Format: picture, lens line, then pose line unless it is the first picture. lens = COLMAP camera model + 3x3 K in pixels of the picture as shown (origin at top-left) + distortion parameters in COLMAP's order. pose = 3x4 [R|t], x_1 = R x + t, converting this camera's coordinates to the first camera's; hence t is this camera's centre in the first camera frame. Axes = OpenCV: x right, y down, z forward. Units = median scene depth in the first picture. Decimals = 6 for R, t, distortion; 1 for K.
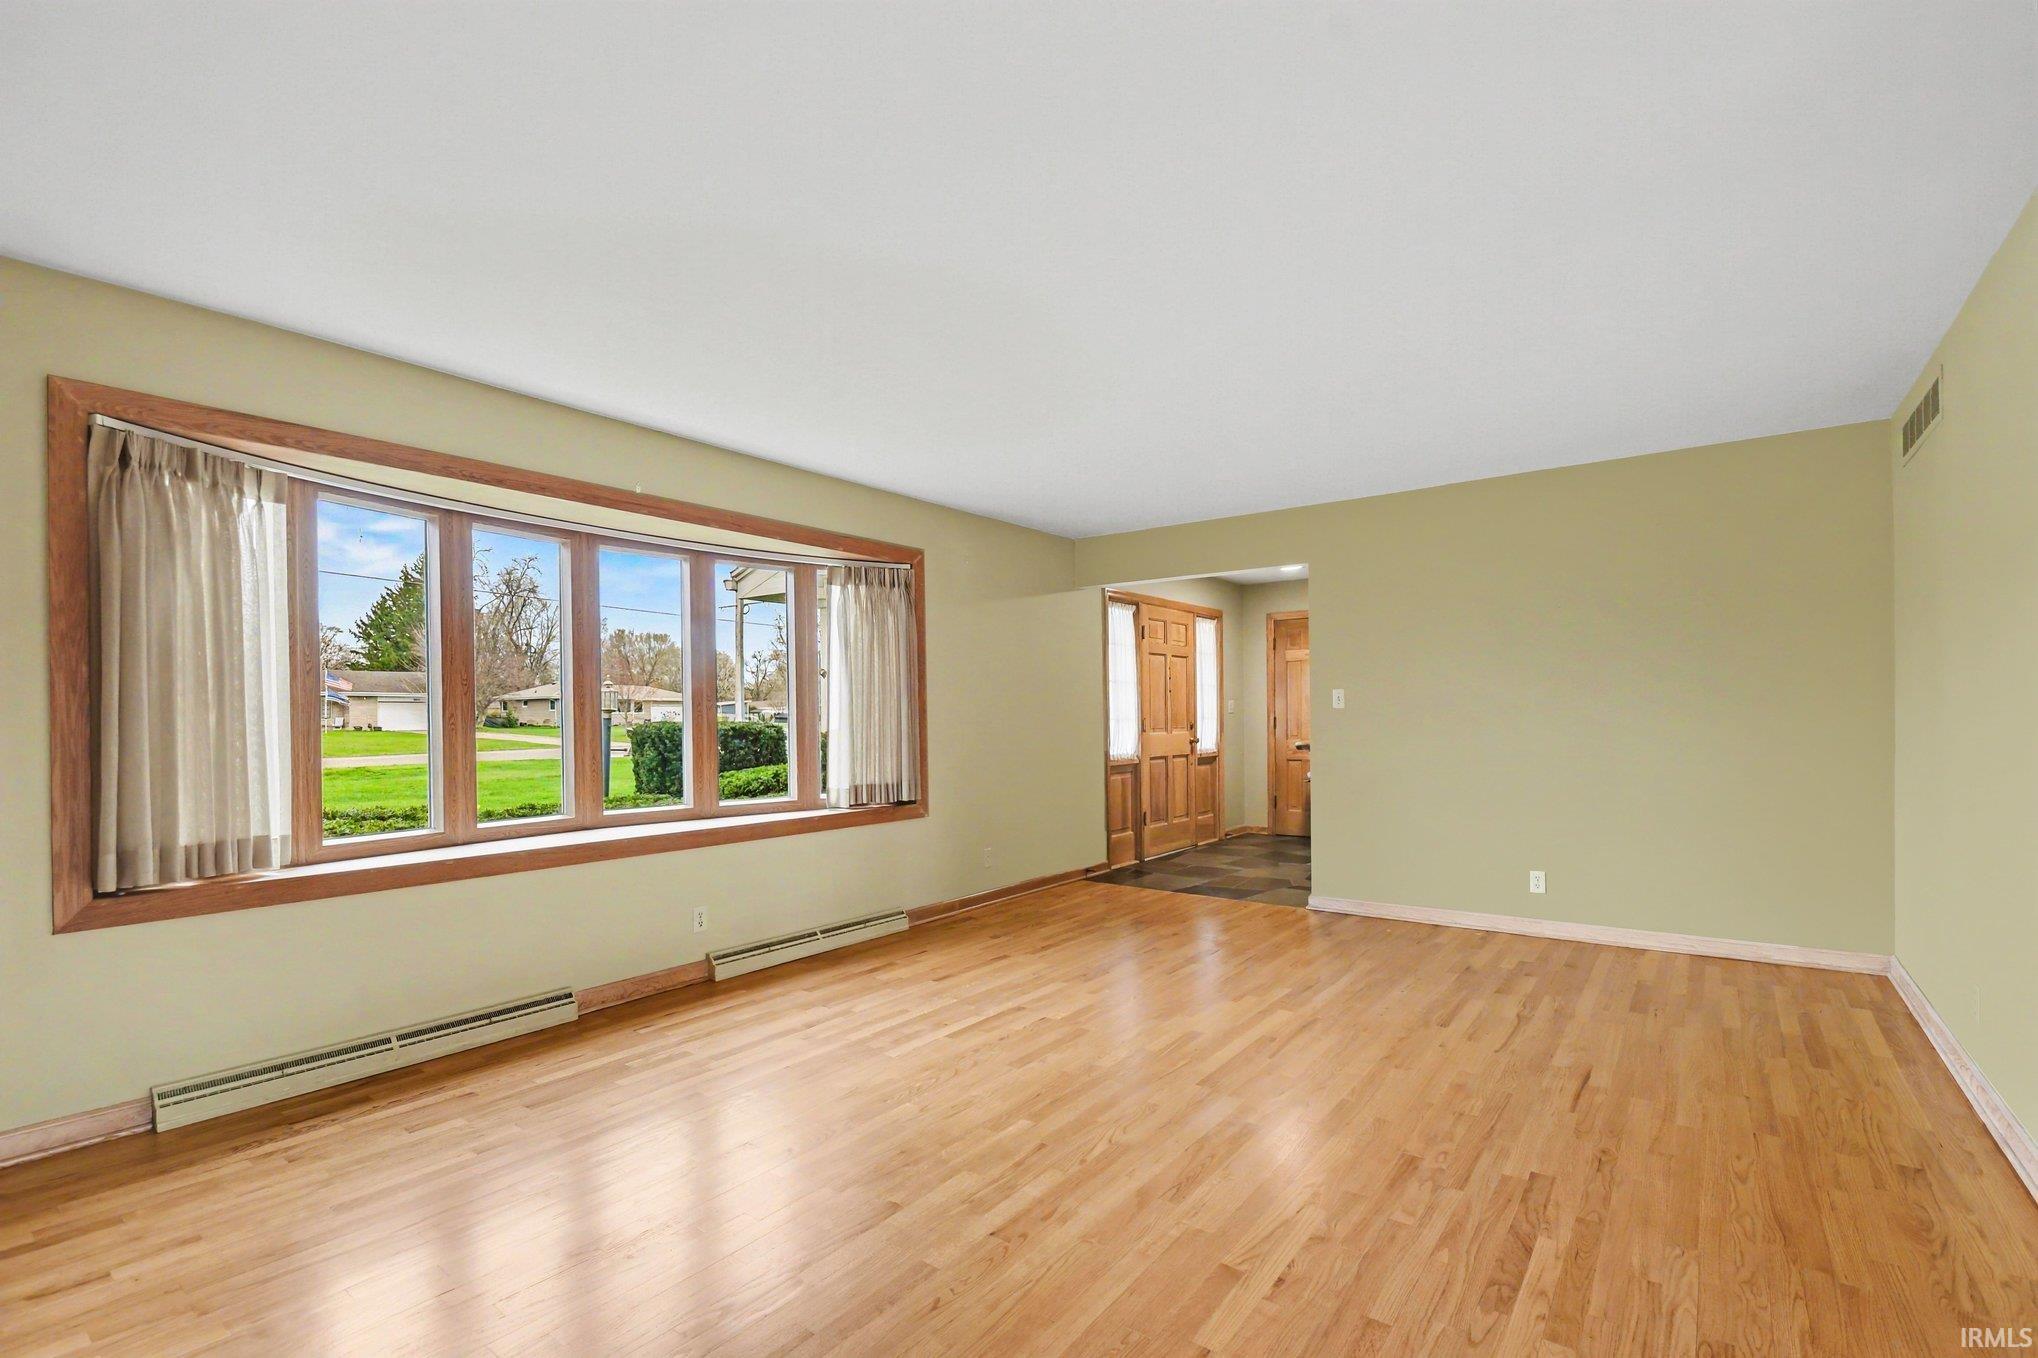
lens RADIAL K [[917.7, 0, 1014.0], [0, 917.7, 708.0], [0, 0, 1]] dist [0.026020, -0.023478]
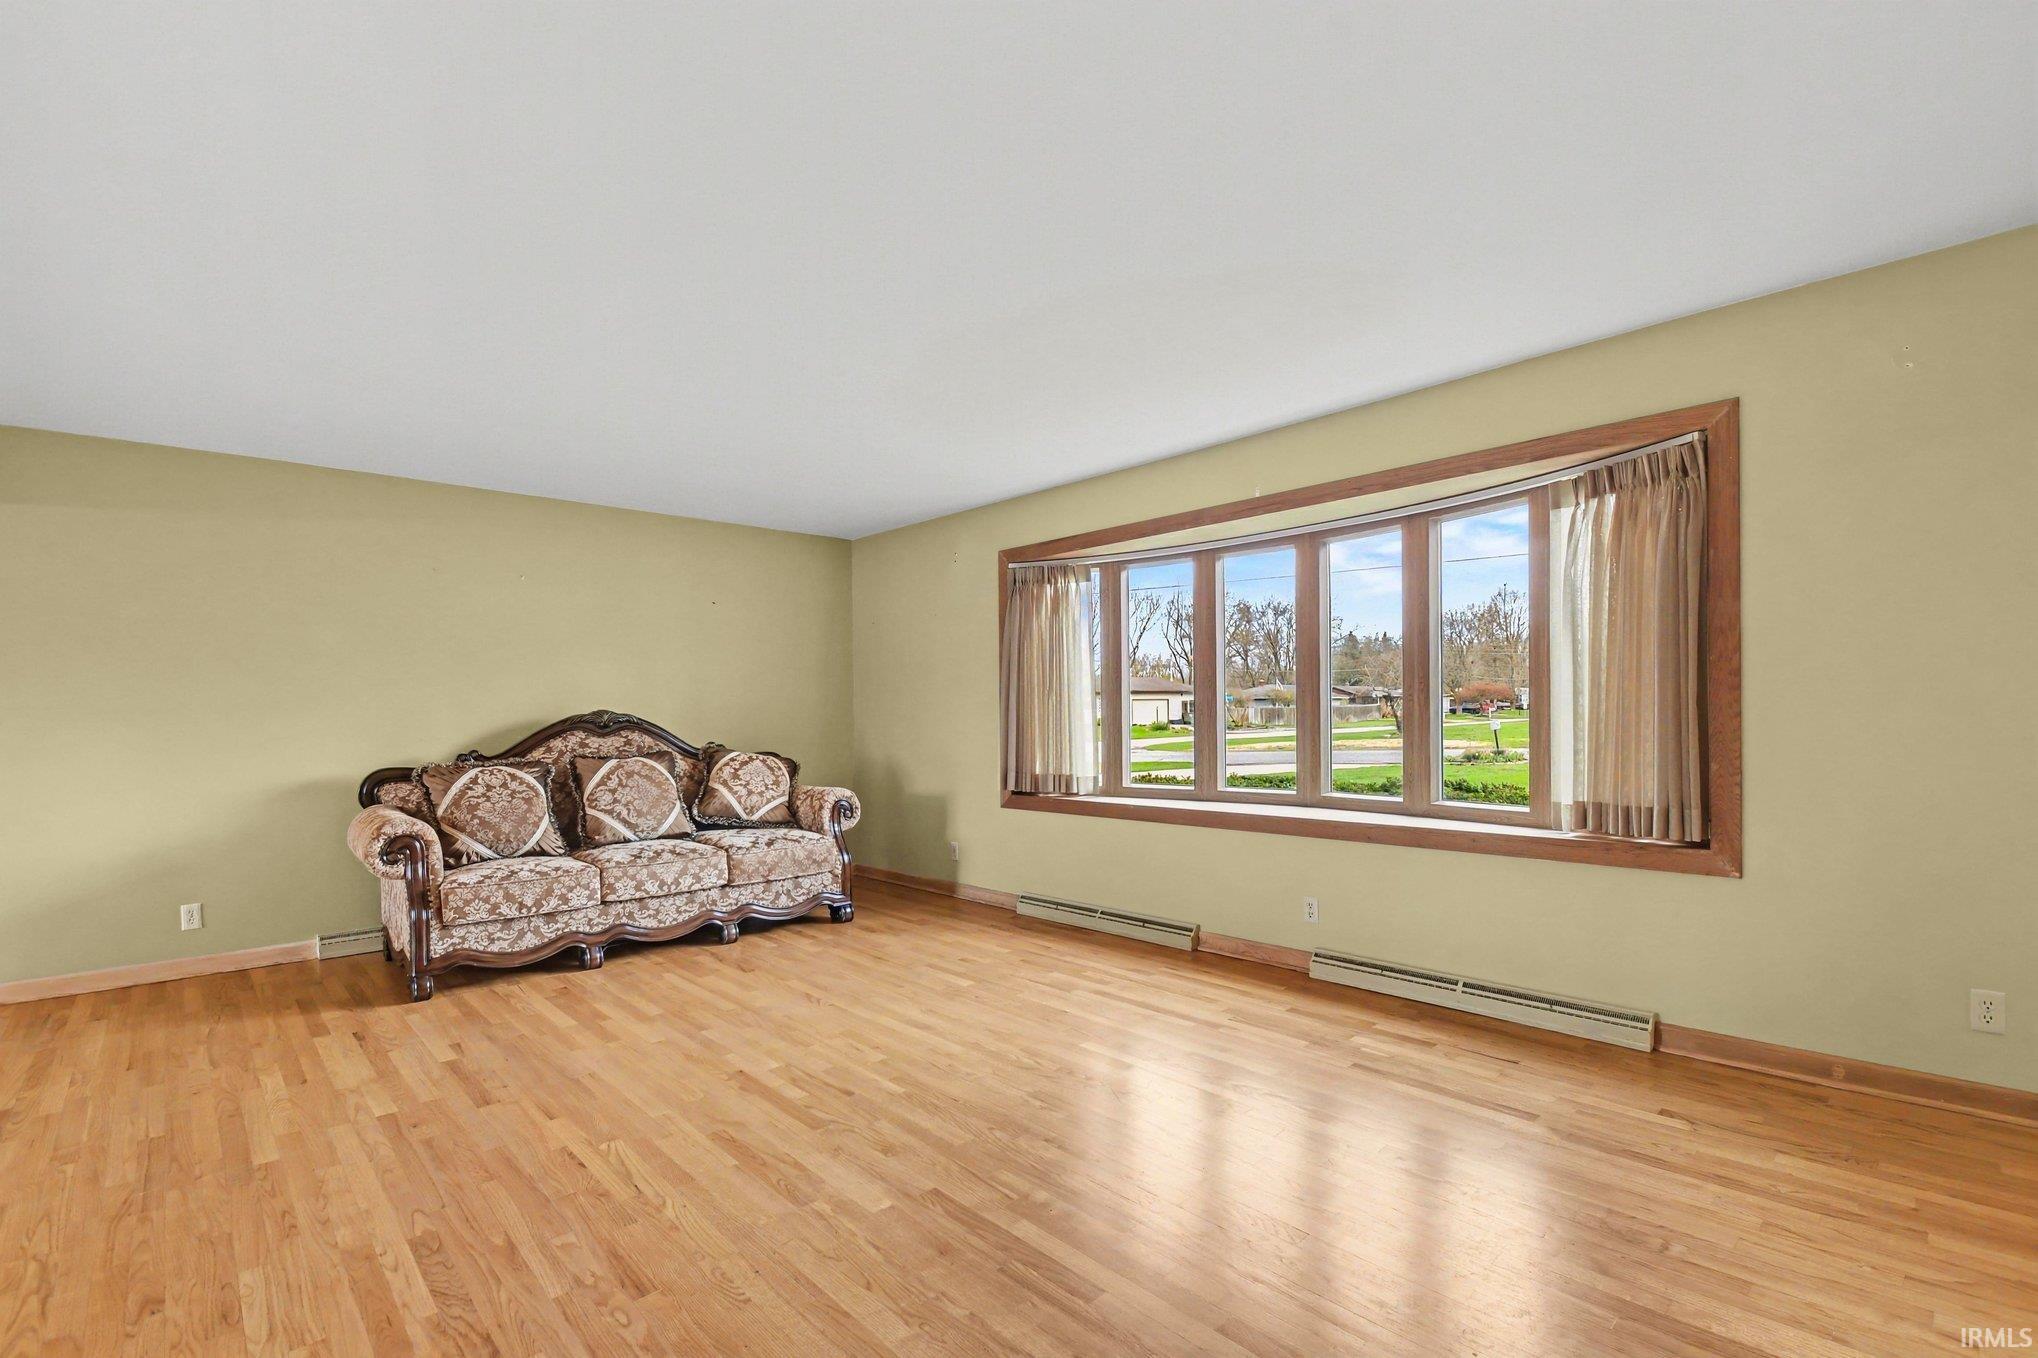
lens RADIAL K [[906.7, 0, 1012.1], [0, 906.7, 711.4], [0, 0, 1]] dist [-0.003887, -0.000684]
pose [[-0.171436, 0.012136, -0.985120, 0.734869], [0.030081, 0.999522, 0.007078, 0.001238], [0.984736, -0.028420, -0.171719, 0.949412]]
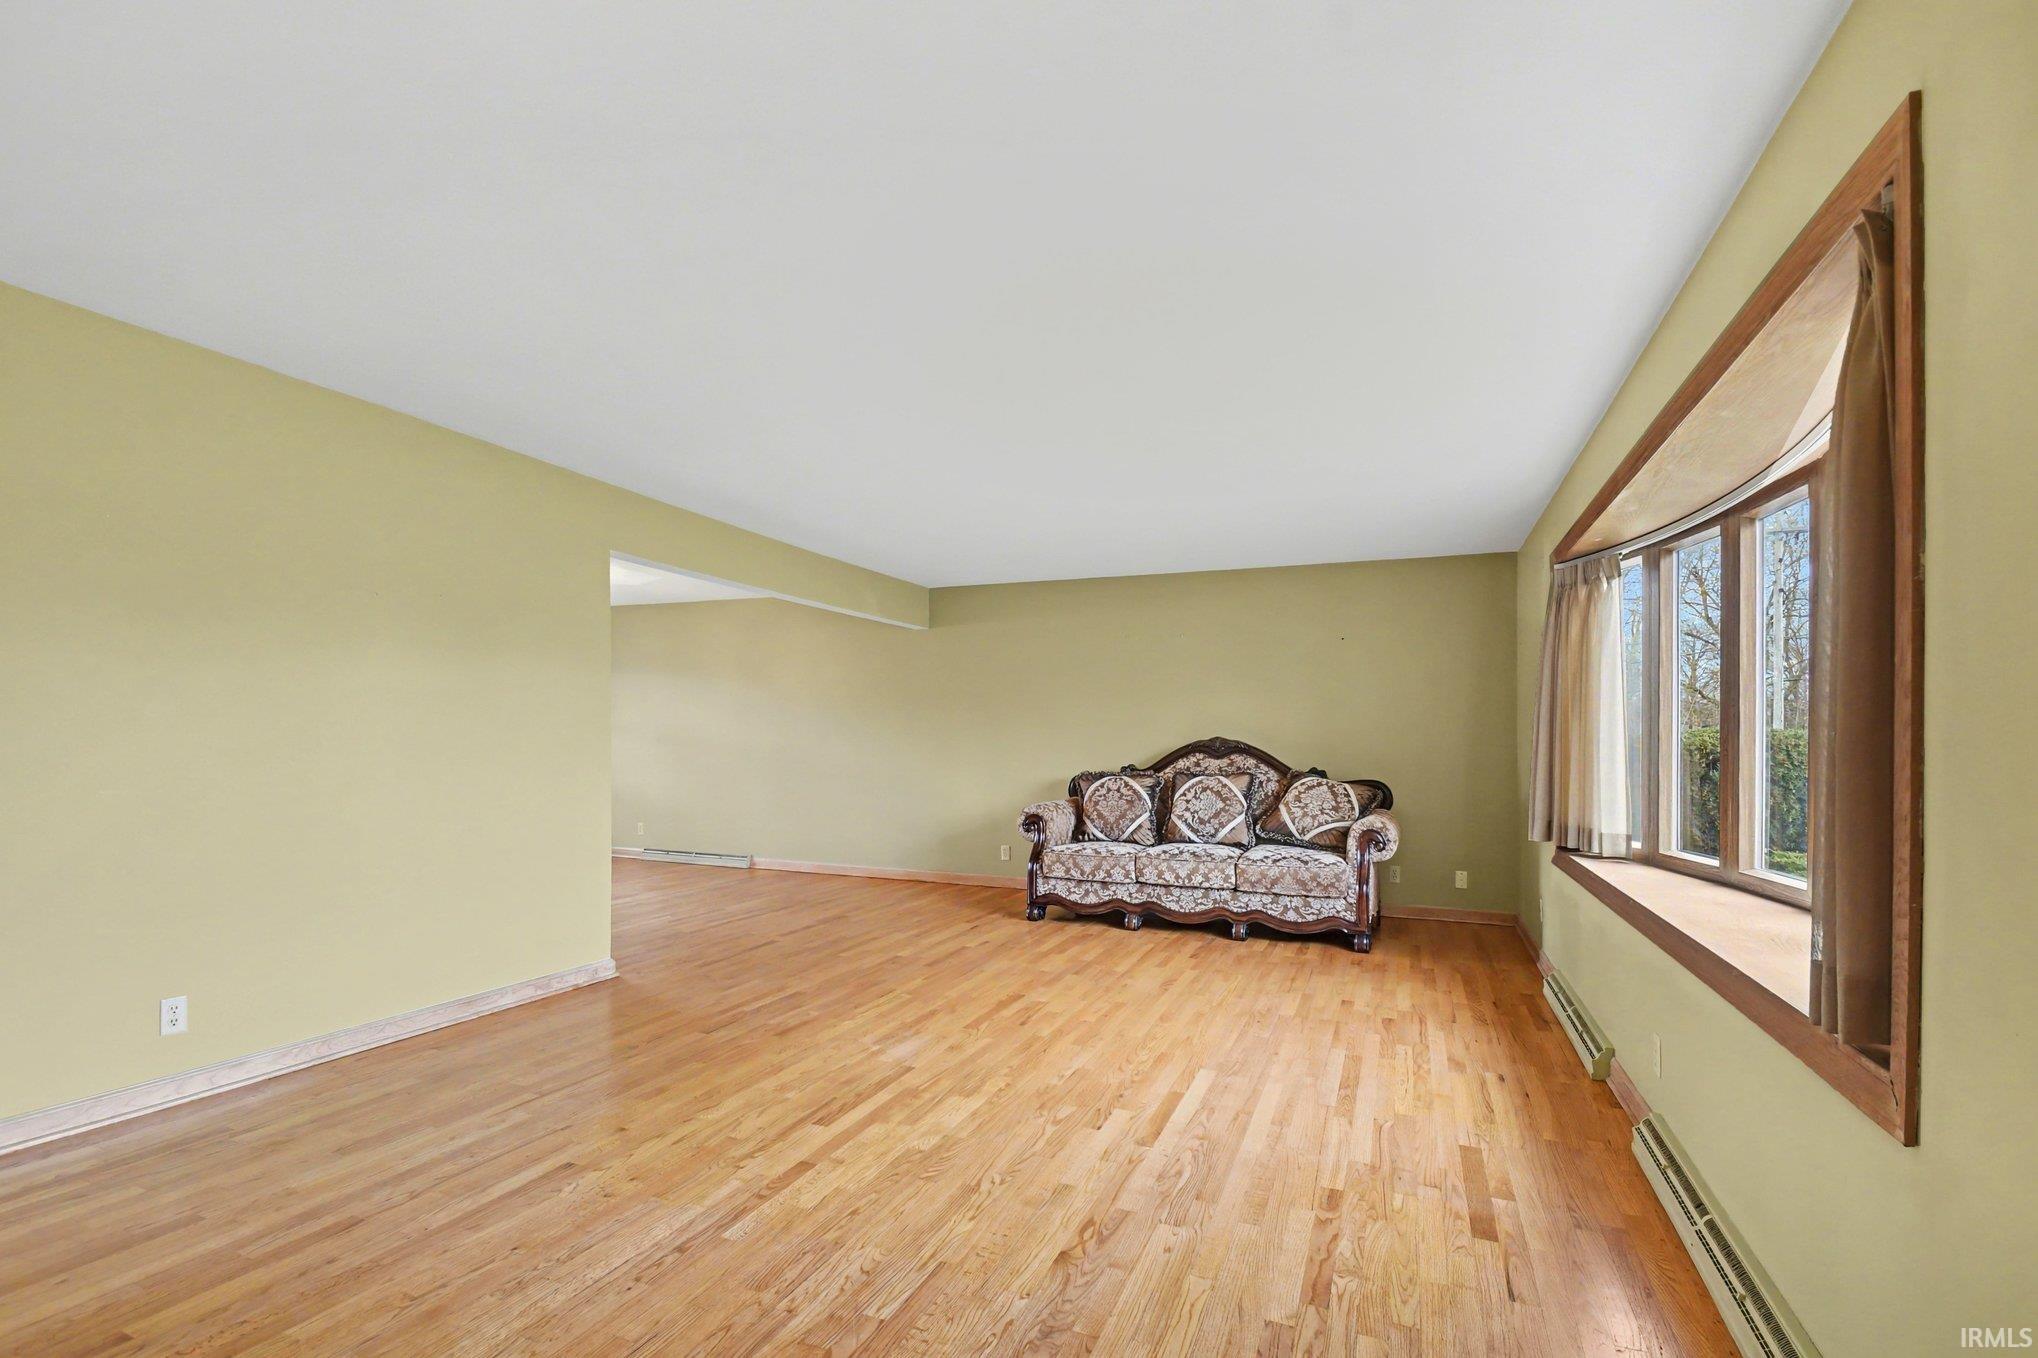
lens RADIAL K [[931.3, 0, 1029.2], [0, 931.3, 725.1], [0, 0, 1]] dist [-0.000731, -0.000518]
pose [[-0.967467, -0.001821, -0.252989, 0.278595], [0.005688, 0.999565, -0.028946, 0.016202], [0.252932, -0.029443, -0.967036, 1.692578]]
